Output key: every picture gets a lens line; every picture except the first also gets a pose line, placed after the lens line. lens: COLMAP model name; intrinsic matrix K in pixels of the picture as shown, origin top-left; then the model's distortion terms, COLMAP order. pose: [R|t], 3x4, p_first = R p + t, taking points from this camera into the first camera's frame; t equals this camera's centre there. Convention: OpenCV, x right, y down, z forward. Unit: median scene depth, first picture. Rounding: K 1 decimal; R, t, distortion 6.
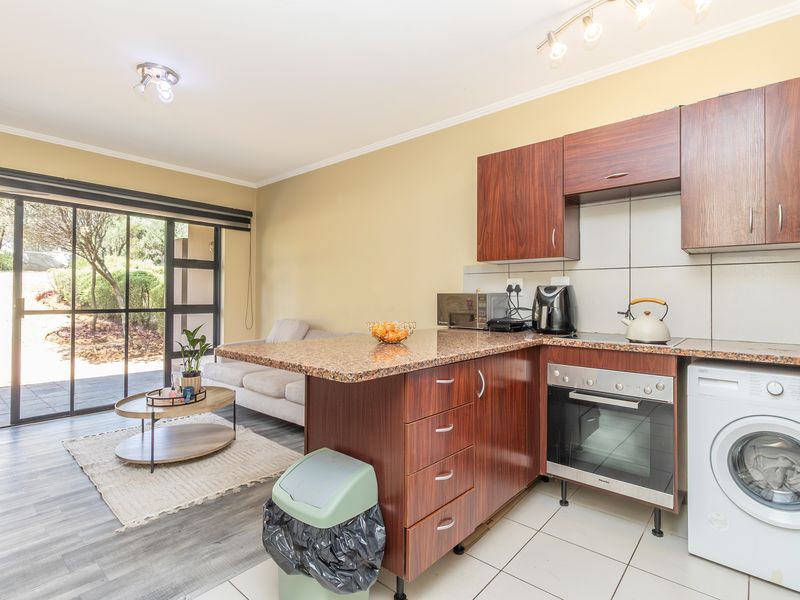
lens RADIAL K [[412.3, 0, 395.3], [0, 412.3, 294.1], [0, 0, 1]] dist [-0.016033, -0.000217]
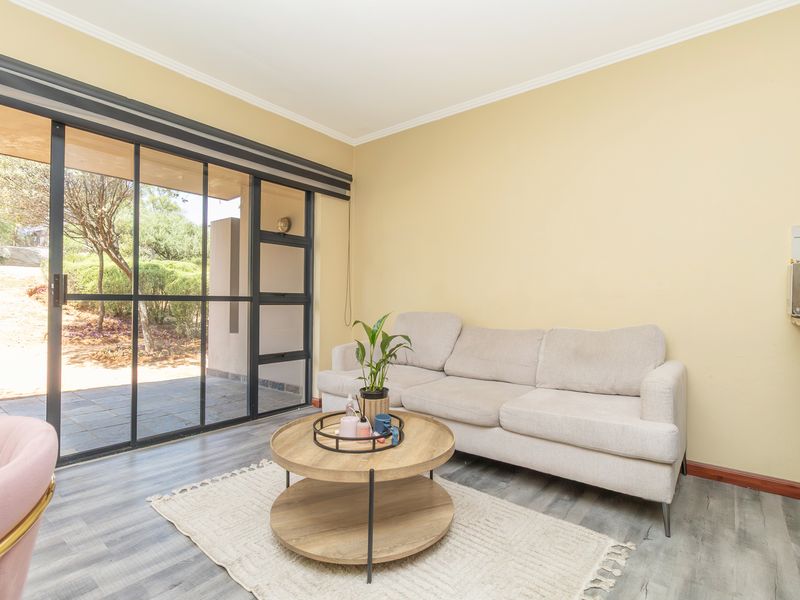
lens RADIAL K [[412.3, 0, 407.1], [0, 412.3, 301.5], [0, 0, 1]] dist [-0.016033, -0.000217]
pose [[0.999010, 0.013435, 0.042408, -0.253837], [-0.013792, 0.999872, 0.008135, 0.027842], [-0.042294, -0.008712, 0.999067, 0.204810]]
